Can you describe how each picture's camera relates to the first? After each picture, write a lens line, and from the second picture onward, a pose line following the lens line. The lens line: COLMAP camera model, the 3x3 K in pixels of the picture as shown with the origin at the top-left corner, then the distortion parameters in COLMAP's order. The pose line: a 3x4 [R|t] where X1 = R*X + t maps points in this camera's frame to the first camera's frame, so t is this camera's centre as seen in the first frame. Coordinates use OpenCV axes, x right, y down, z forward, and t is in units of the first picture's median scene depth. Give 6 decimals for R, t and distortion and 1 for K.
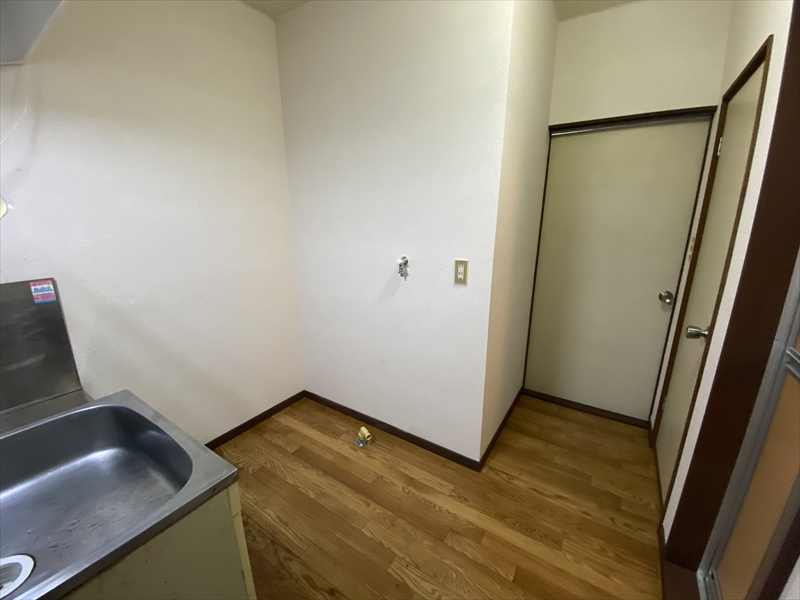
lens RADIAL K [[325.3, 0, 400.0], [0, 325.3, 300.0], [0, 0, 1]] dist [0.000834, -0.011808]
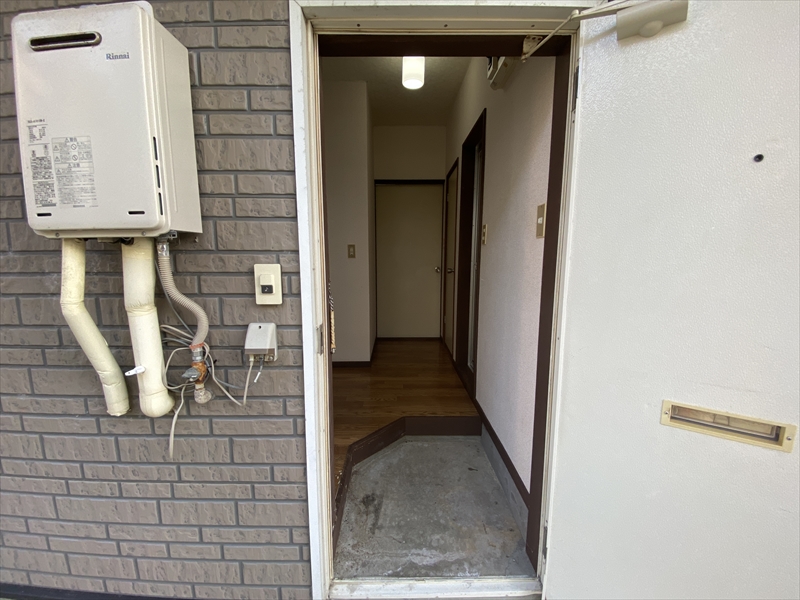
lens RADIAL K [[325.3, 0, 400.0], [0, 325.3, 300.0], [0, 0, 1]] dist [0.000834, -0.011808]
pose [[0.832821, -0.083211, 0.547252, -0.637288], [0.139535, 0.988269, -0.062080, 0.352373], [-0.535667, 0.128063, 0.834662, -0.682483]]
